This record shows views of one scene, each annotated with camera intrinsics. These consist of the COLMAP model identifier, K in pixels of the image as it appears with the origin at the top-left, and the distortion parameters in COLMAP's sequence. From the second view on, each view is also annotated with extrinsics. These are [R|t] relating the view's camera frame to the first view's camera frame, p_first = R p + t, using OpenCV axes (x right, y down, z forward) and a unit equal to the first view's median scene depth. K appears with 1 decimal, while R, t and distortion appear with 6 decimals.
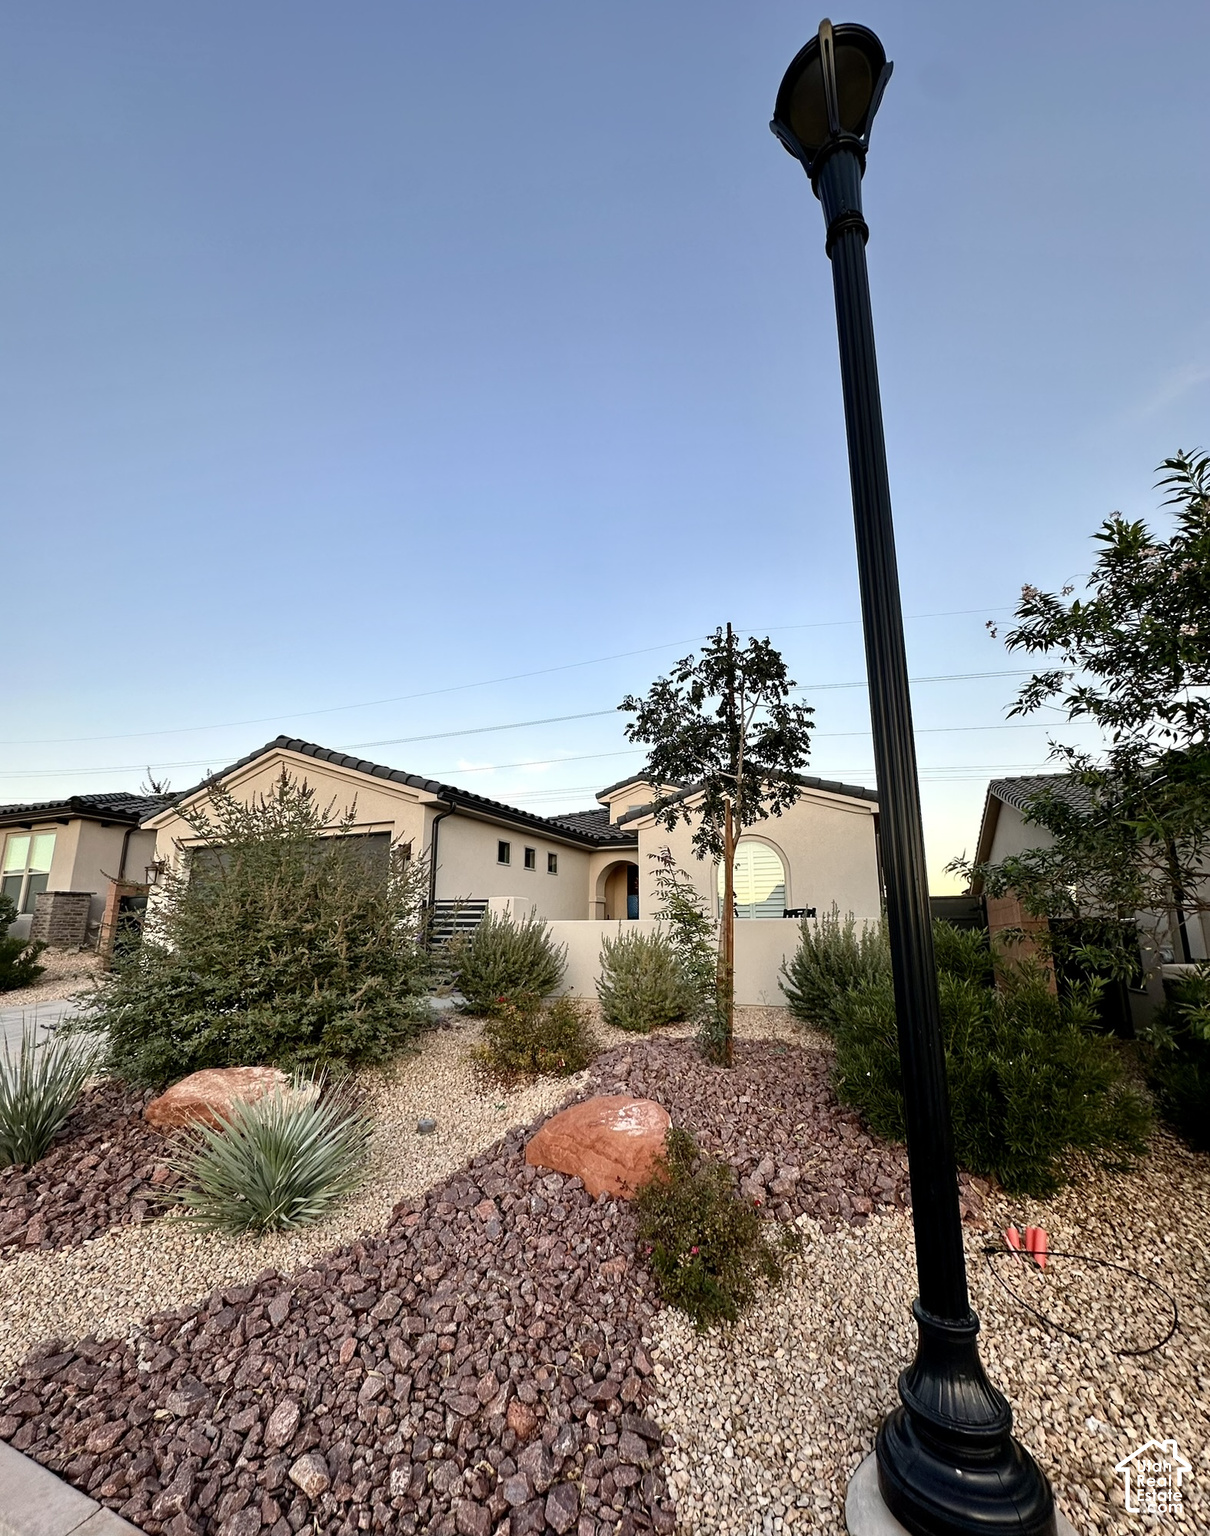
lens RADIAL K [[640.8, 0, 607.0], [0, 640.8, 808.7], [0, 0, 1]] dist [-0.002615, 0.000805]
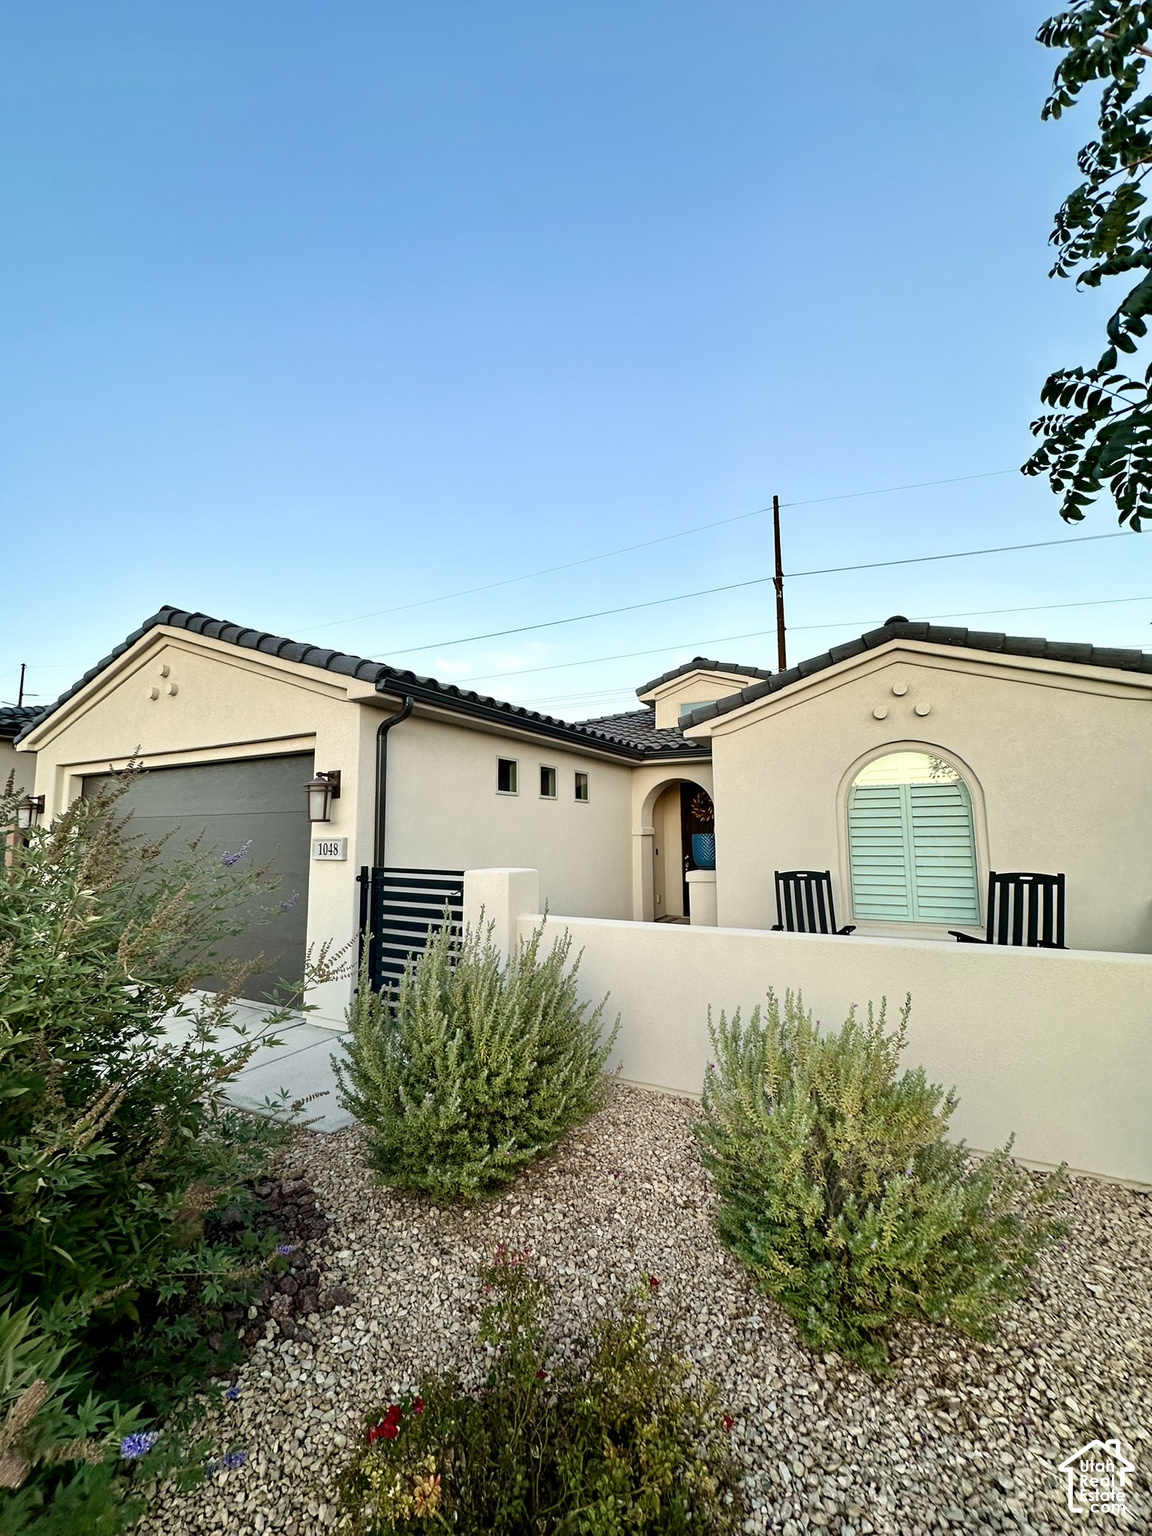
lens RADIAL K [[609.8, 0, 577.8], [0, 609.8, 770.0], [0, 0, 1]] dist [-0.001838, -0.000001]
pose [[0.995517, -0.019042, -0.092650, -0.032458], [0.027313, 0.995671, 0.088842, 0.009170], [0.090557, -0.090974, 0.991727, 0.406182]]
